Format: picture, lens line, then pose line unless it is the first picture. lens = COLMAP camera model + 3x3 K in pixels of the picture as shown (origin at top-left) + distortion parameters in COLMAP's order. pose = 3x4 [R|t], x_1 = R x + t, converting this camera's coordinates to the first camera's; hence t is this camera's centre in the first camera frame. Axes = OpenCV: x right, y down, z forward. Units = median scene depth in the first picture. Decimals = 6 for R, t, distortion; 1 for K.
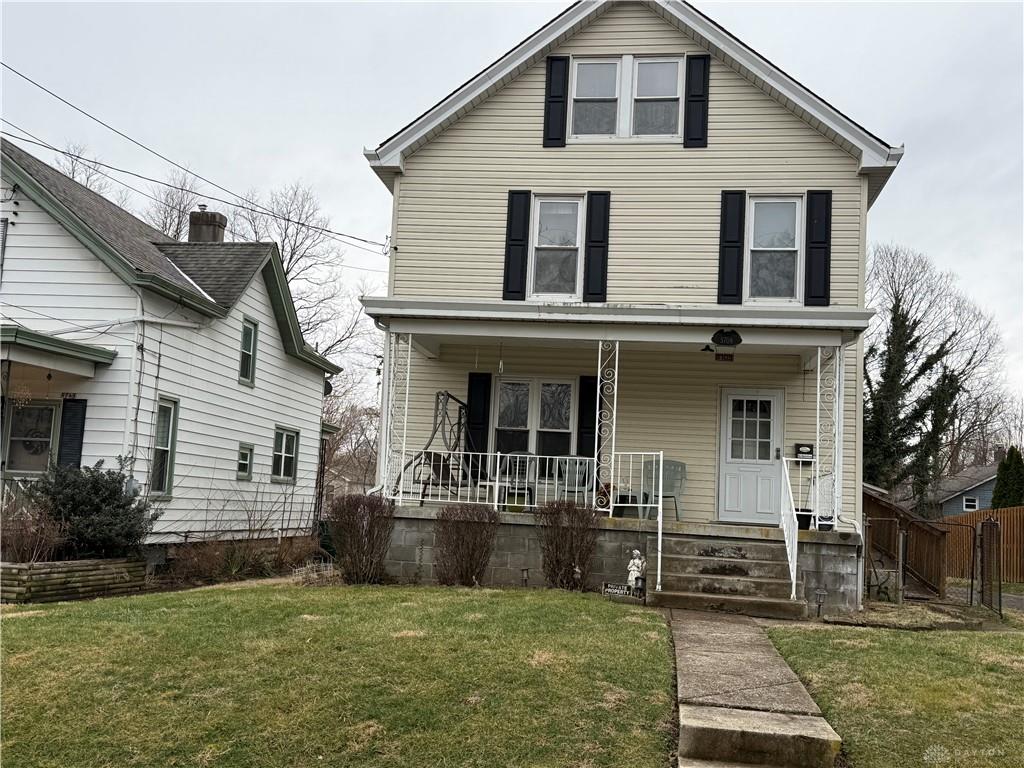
lens RADIAL K [[1027.4, 0, 513.5], [0, 1027.4, 389.8], [0, 0, 1]] dist [0.220274, -0.481175]
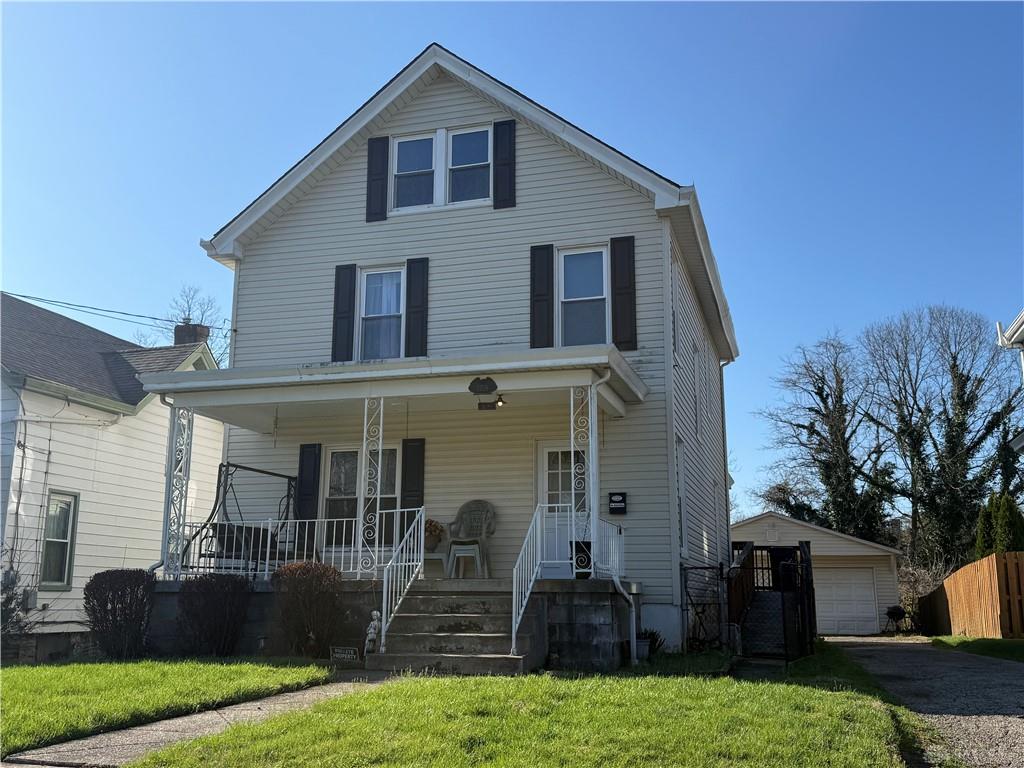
lens RADIAL K [[959.3, 0, 517.1], [0, 959.3, 385.6], [0, 0, 1]] dist [0.193002, -0.388389]
pose [[0.986280, -0.079241, -0.144819, 0.307594], [0.063820, 0.992079, -0.108199, 0.041941], [0.152245, 0.097472, 0.983525, 0.091903]]
